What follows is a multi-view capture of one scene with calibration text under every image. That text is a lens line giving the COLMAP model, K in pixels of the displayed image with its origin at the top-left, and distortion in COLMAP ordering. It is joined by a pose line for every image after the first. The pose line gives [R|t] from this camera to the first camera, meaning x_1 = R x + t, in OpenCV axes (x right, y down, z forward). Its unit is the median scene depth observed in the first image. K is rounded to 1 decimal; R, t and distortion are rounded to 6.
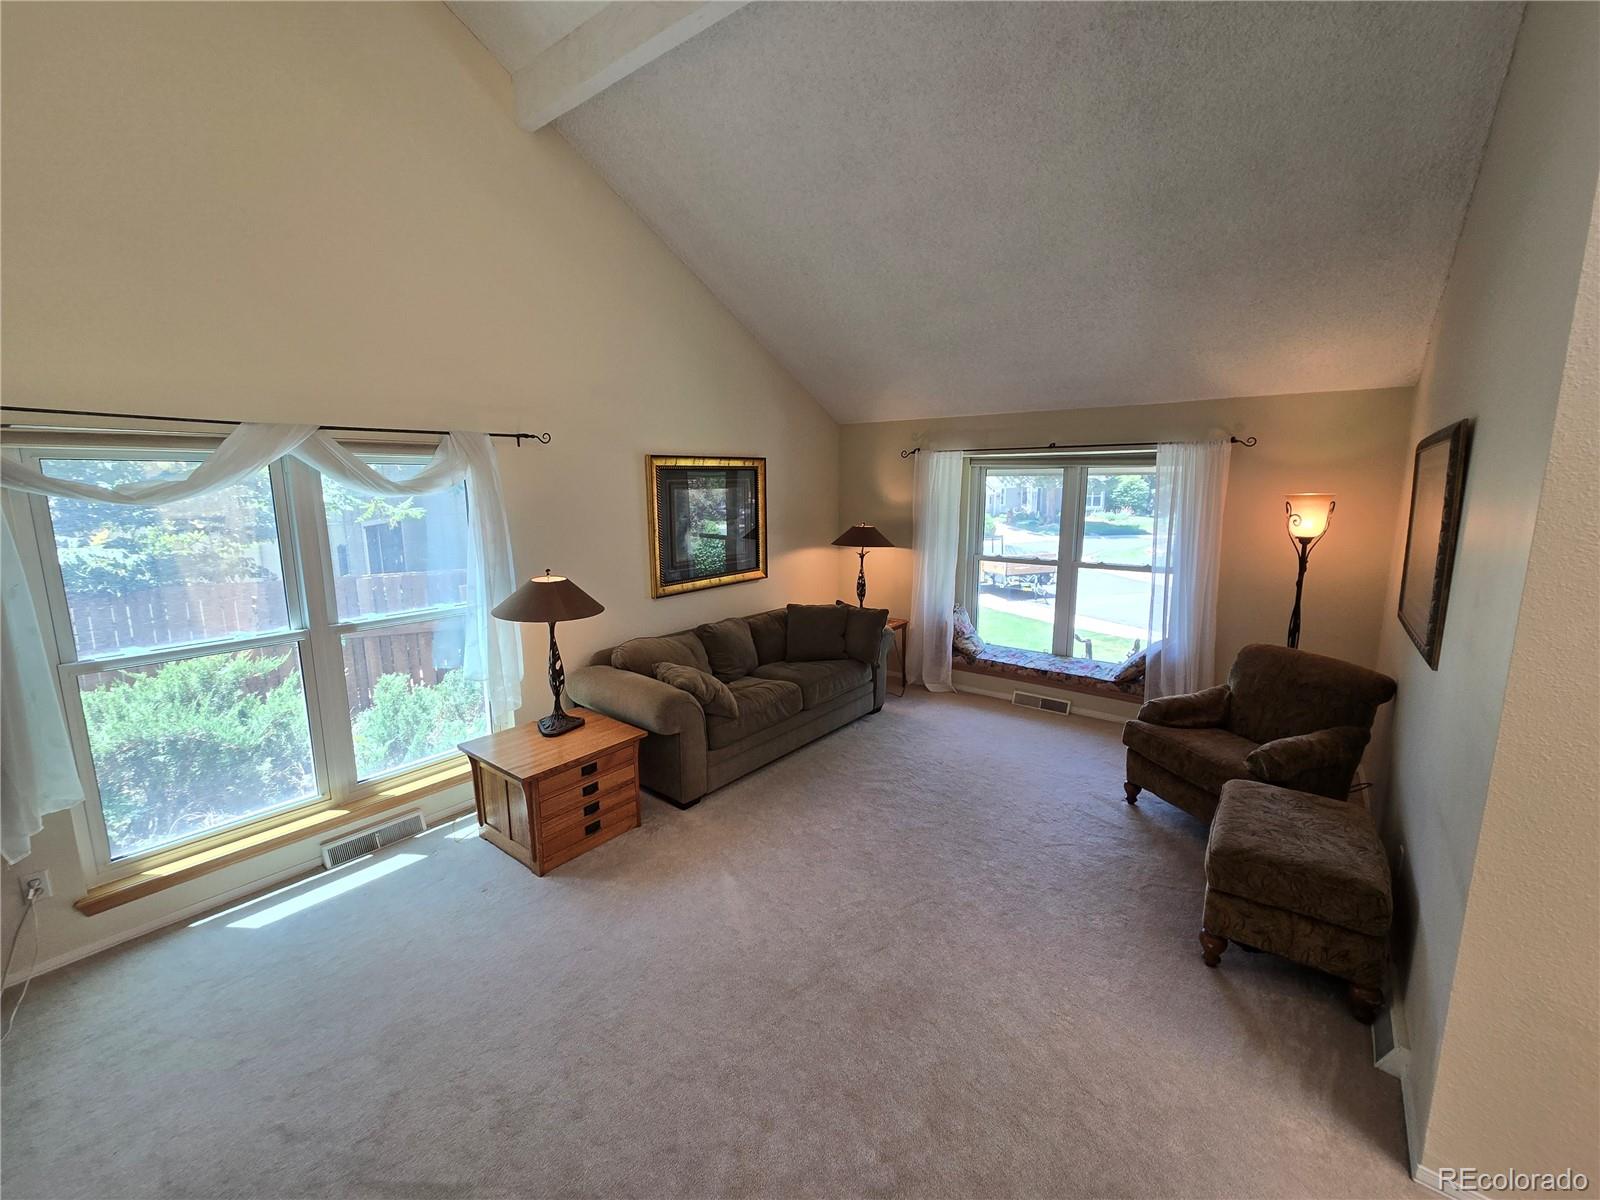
lens RADIAL K [[656.1, 0, 802.1], [0, 656.1, 585.5], [0, 0, 1]] dist [-0.000134, -0.000383]
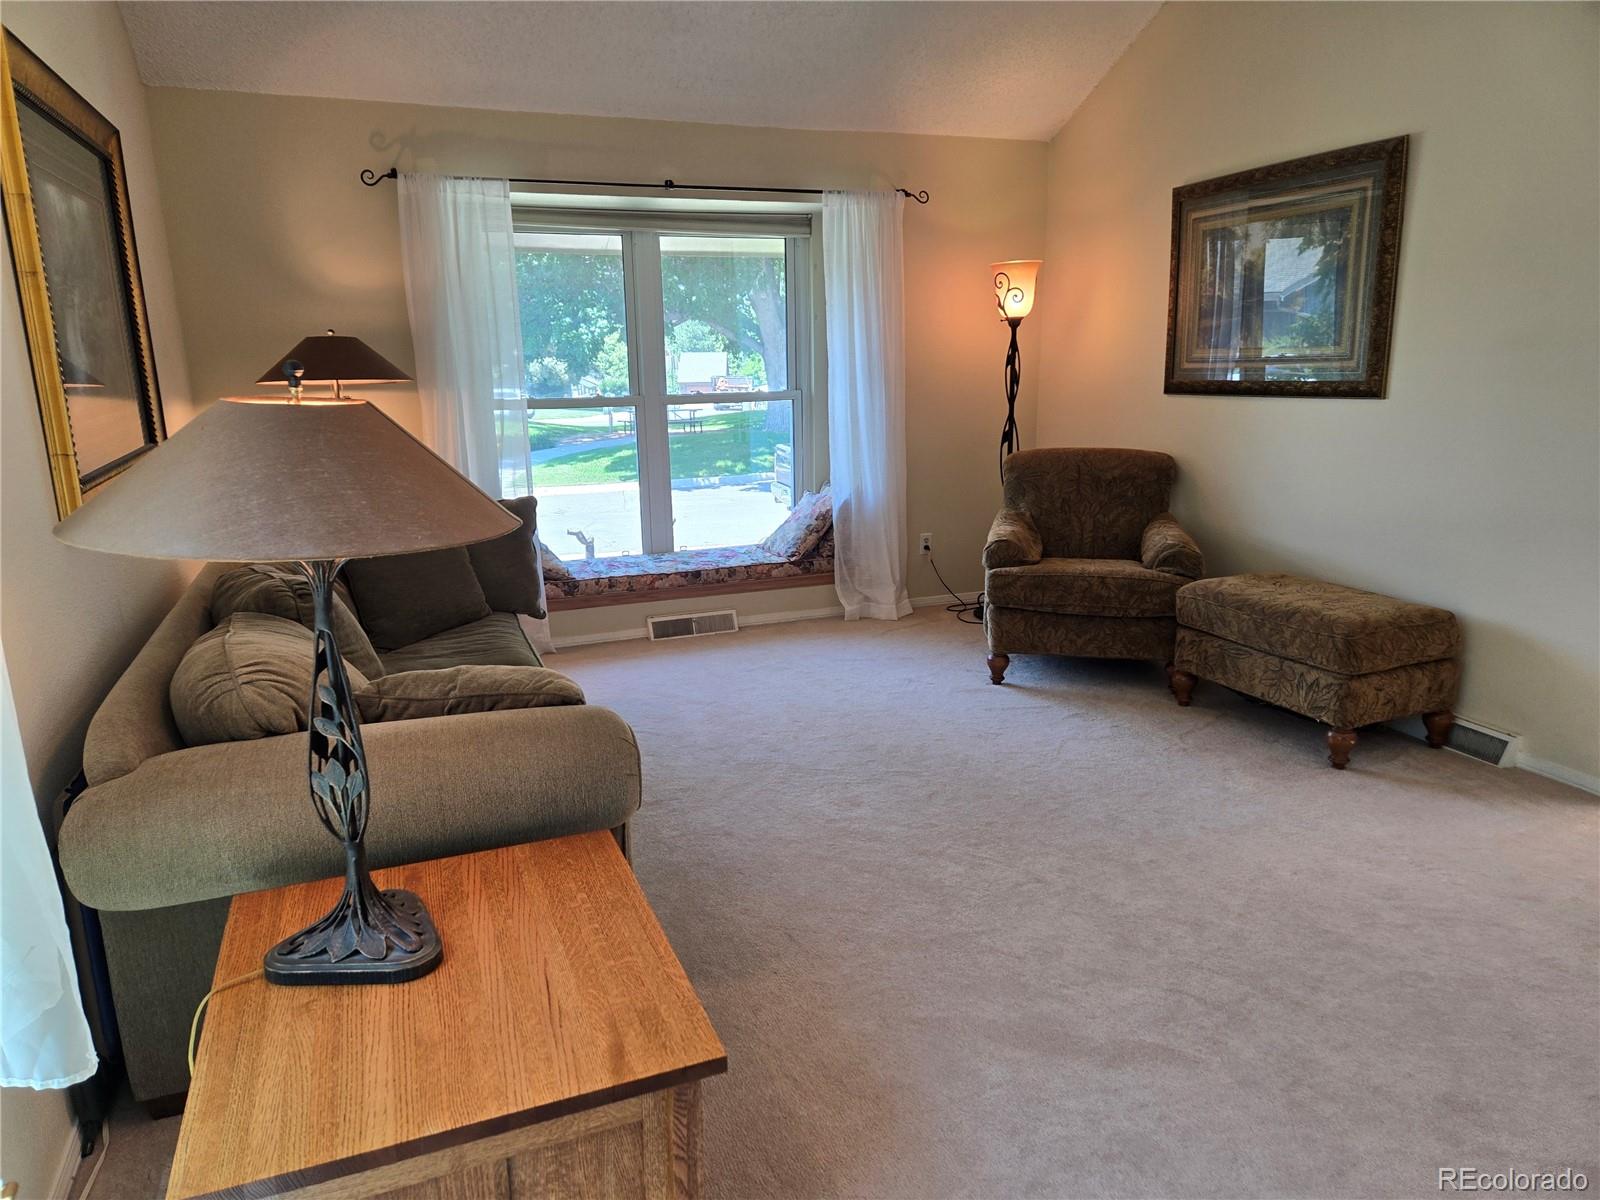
lens RADIAL K [[1067.9, 0, 787.9], [0, 1067.9, 597.2], [0, 0, 1]] dist [0.055109, -0.000114]
pose [[0.512659, -0.207107, 0.833239, -0.697050], [0.152318, 0.977016, 0.149128, 0.029566], [-0.844973, 0.050466, 0.532422, 0.661995]]
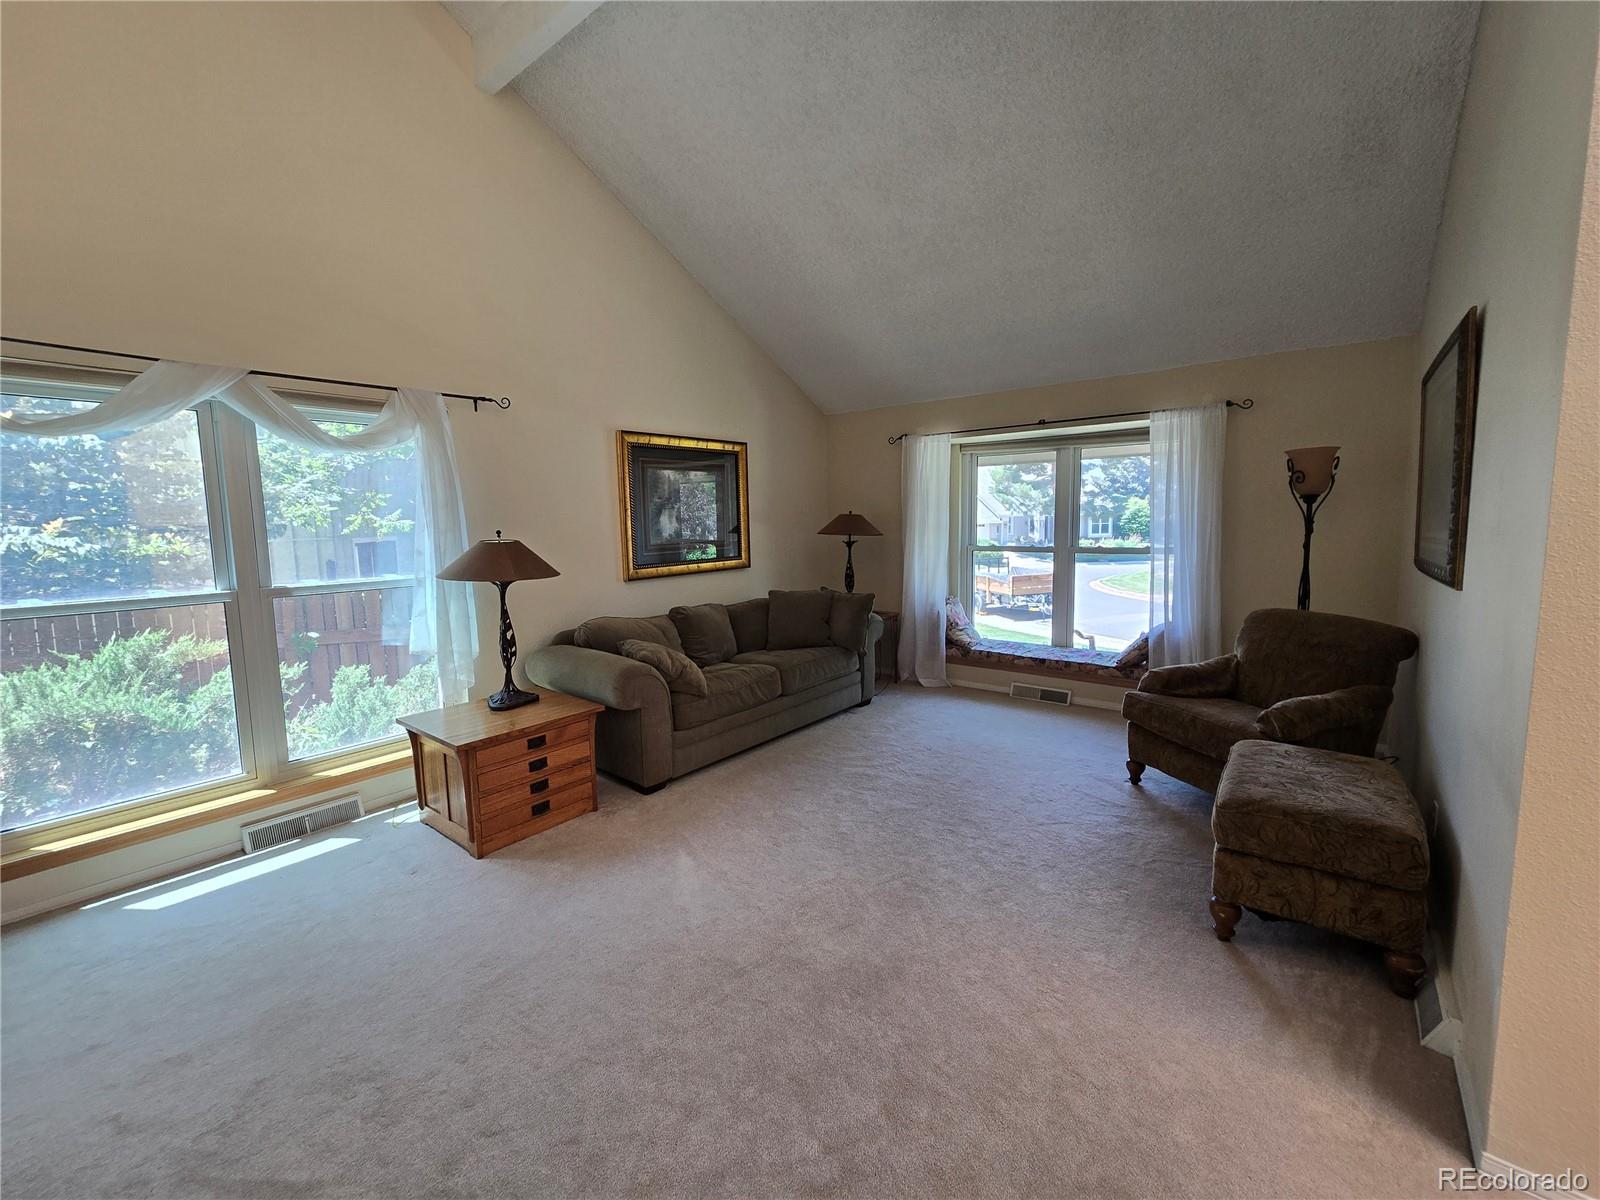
lens RADIAL K [[656.1, 0, 806.0], [0, 656.1, 583.1], [0, 0, 1]] dist [-0.000134, -0.000383]
pose [[0.999863, -0.013227, -0.009977, 0.065298], [0.012614, 0.998170, -0.059145, 0.118933], [0.010741, 0.059011, 0.998200, 0.075962]]
